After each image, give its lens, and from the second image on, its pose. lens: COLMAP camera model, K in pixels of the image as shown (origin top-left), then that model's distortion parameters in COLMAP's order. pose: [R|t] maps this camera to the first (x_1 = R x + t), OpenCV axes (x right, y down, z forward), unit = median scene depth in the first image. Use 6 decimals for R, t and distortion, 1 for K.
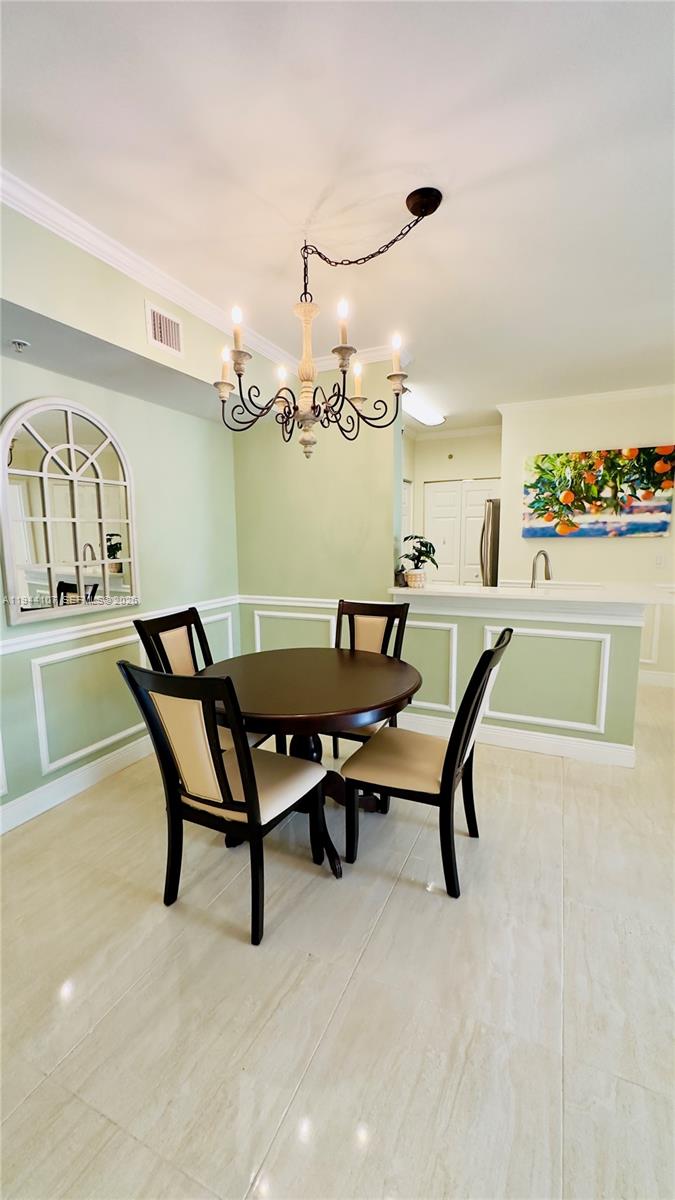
lens RADIAL K [[479.4, 0, 339.5], [0, 479.4, 601.5], [0, 0, 1]] dist [-0.006758, 0.002179]
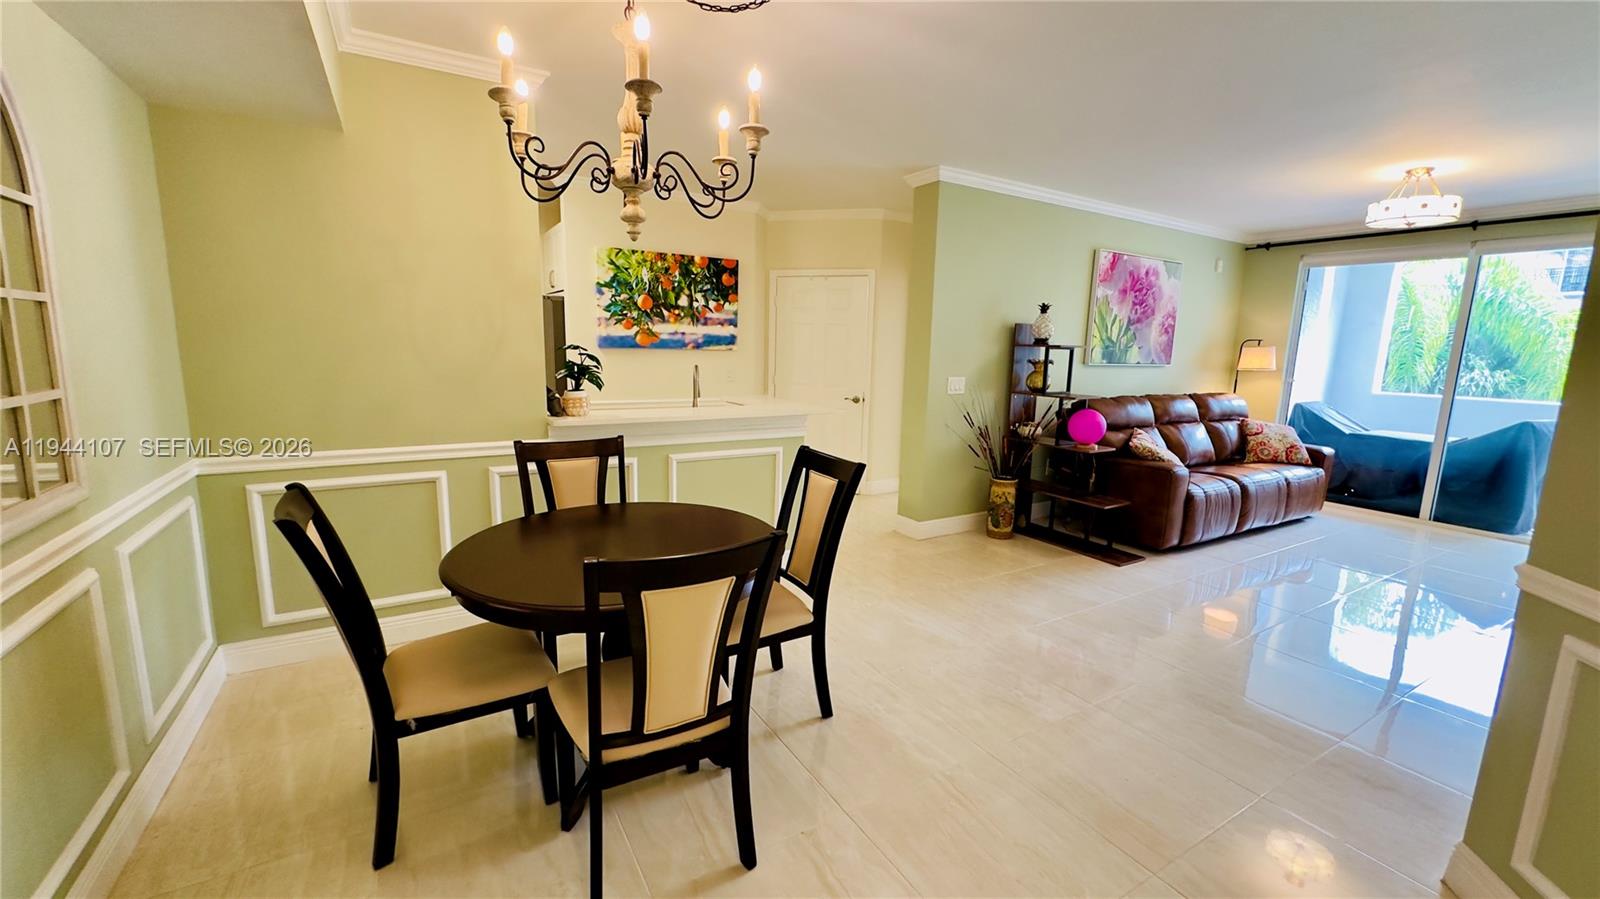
lens RADIAL K [[639.2, 0, 799.5], [0, 639.2, 451.2], [0, 0, 1]] dist [-0.006758, 0.002179]
pose [[0.560428, -0.114149, 0.820299, -0.358183], [0.084146, 0.993179, 0.080718, -0.019813], [-0.823918, 0.023788, 0.566210, 0.122873]]
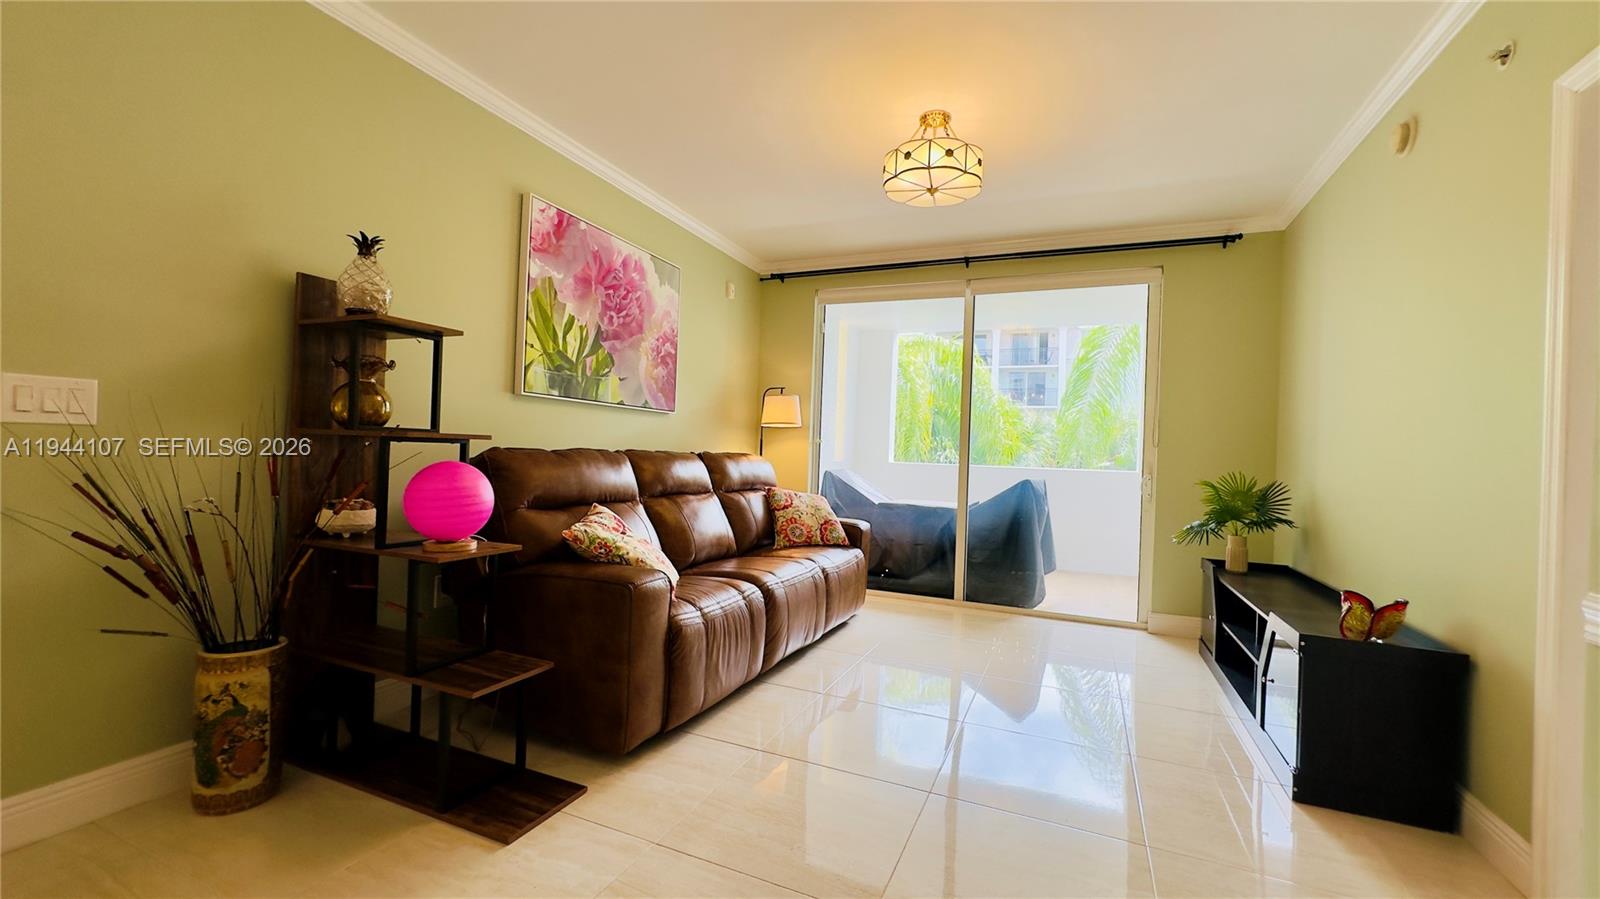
lens RADIAL K [[639.2, 0, 800.6], [0, 639.2, 451.0], [0, 0, 1]] dist [-0.006758, 0.002179]
pose [[-0.024756, 0.012420, 0.999616, 0.308178], [0.100708, 0.994867, -0.009867, 0.058889], [-0.994608, 0.100425, -0.025880, 0.083266]]
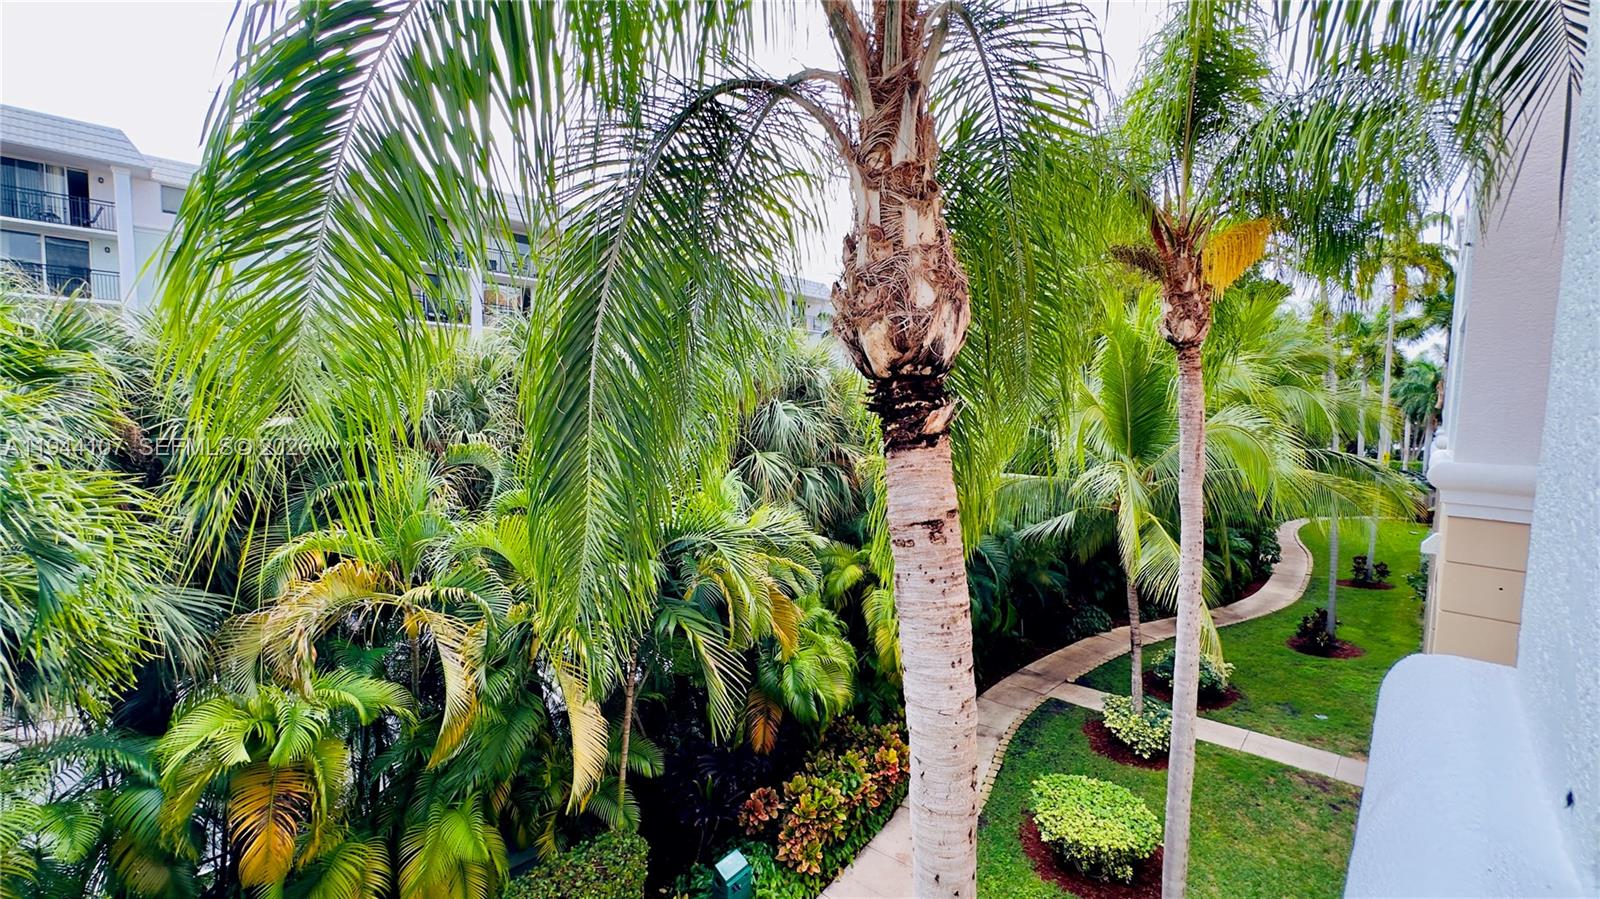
lens RADIAL K [[639.2, 0, 798.5], [0, 639.2, 449.6], [0, 0, 1]] dist [-0.006758, 0.002179]
pose [[-0.940178, -0.031861, 0.339189, 1.813185], [0.038337, 0.979399, 0.198260, 0.089748], [-0.338519, 0.199404, -0.919589, -0.494253]]
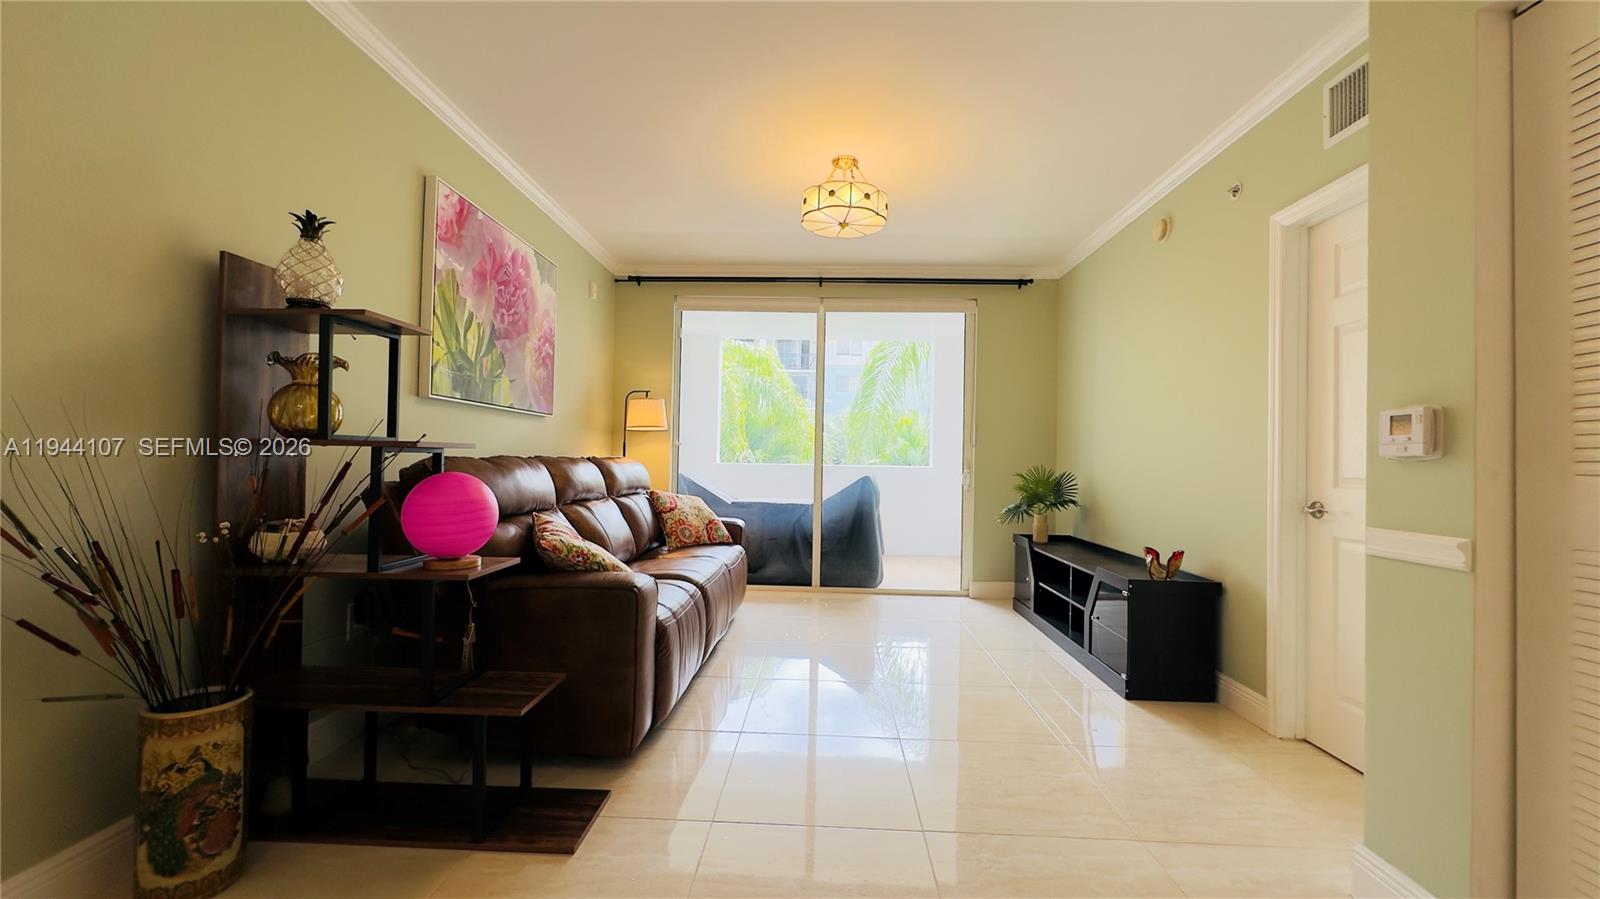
lens RADIAL K [[639.2, 0, 797.9], [0, 639.2, 451.2], [0, 0, 1]] dist [-0.006758, 0.002179]
pose [[-0.381955, 0.015096, 0.924058, 0.288664], [0.111305, 0.993340, 0.029780, 0.035294], [-0.917454, 0.114227, -0.381092, 0.271913]]
